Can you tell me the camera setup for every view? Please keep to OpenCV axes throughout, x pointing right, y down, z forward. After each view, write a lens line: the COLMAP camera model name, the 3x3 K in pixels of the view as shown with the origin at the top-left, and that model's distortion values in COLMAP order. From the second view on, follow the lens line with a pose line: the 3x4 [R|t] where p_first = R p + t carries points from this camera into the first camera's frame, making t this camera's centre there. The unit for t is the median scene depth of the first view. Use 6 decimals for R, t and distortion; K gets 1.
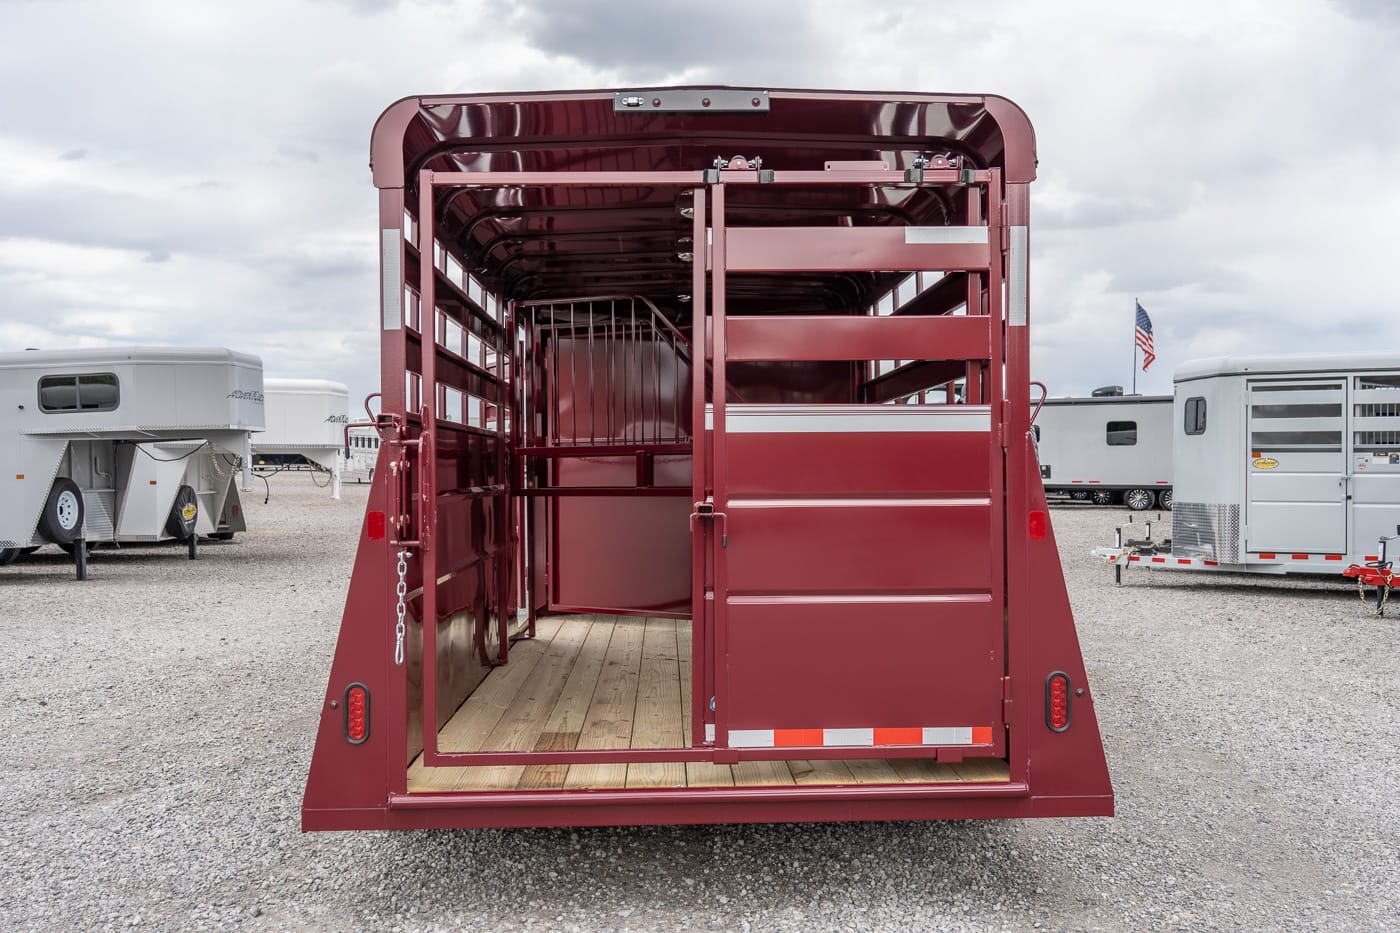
lens RADIAL K [[1351.2, 0, 691.4], [0, 1351.2, 469.6], [0, 0, 1]] dist [0.009527, -0.009634]
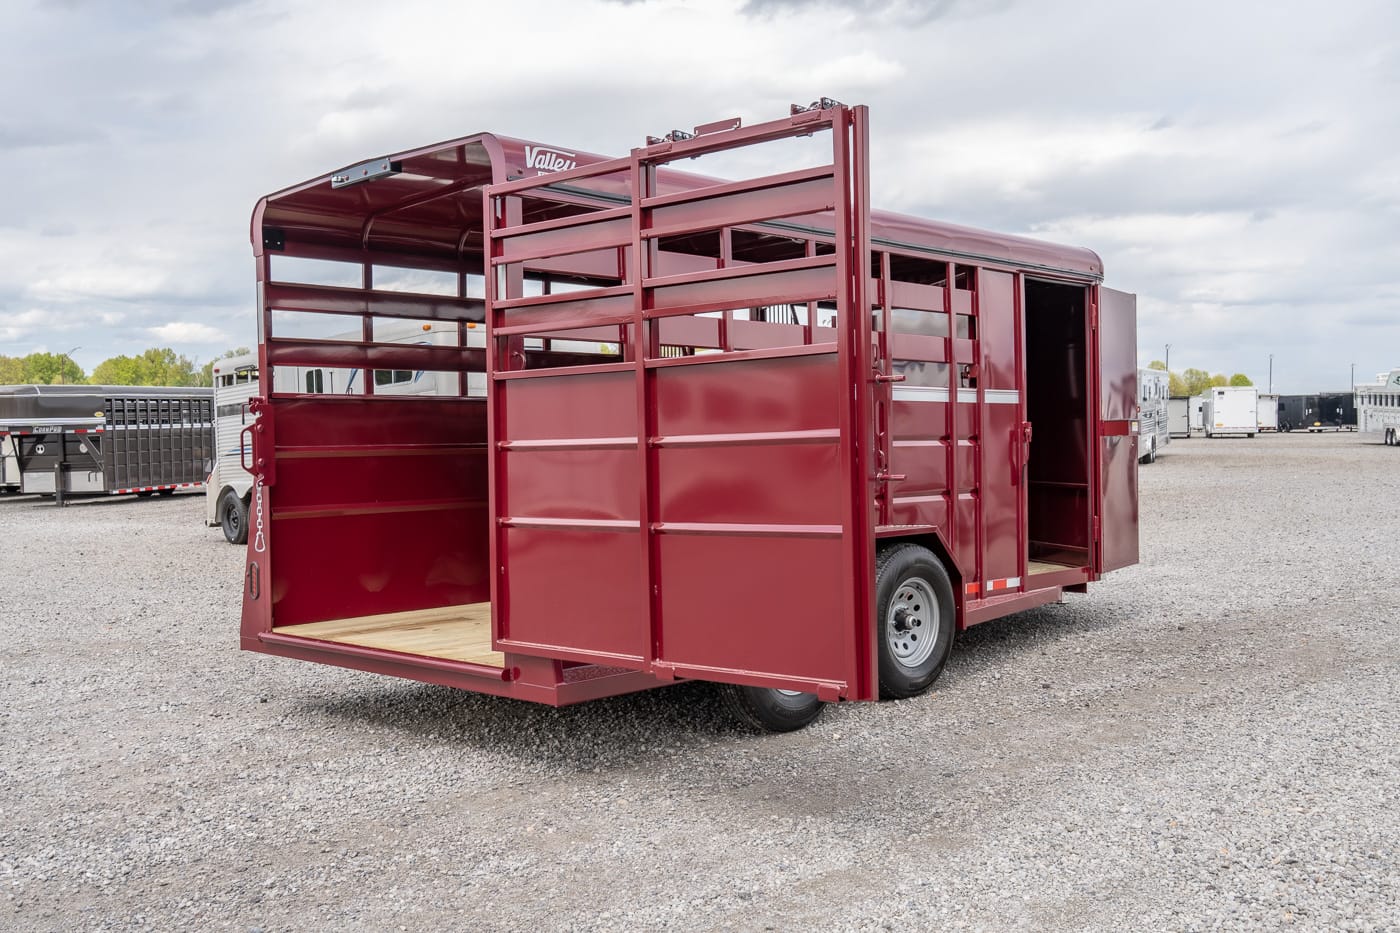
lens RADIAL K [[1365.7, 0, 695.7], [0, 1365.7, 467.7], [0, 0, 1]] dist [-0.000617, 0.005524]
pose [[0.698387, 0.003690, -0.715711, 0.851931], [0.014091, 0.999722, 0.018904, 0.012762], [0.715582, -0.023287, 0.698140, 0.152498]]
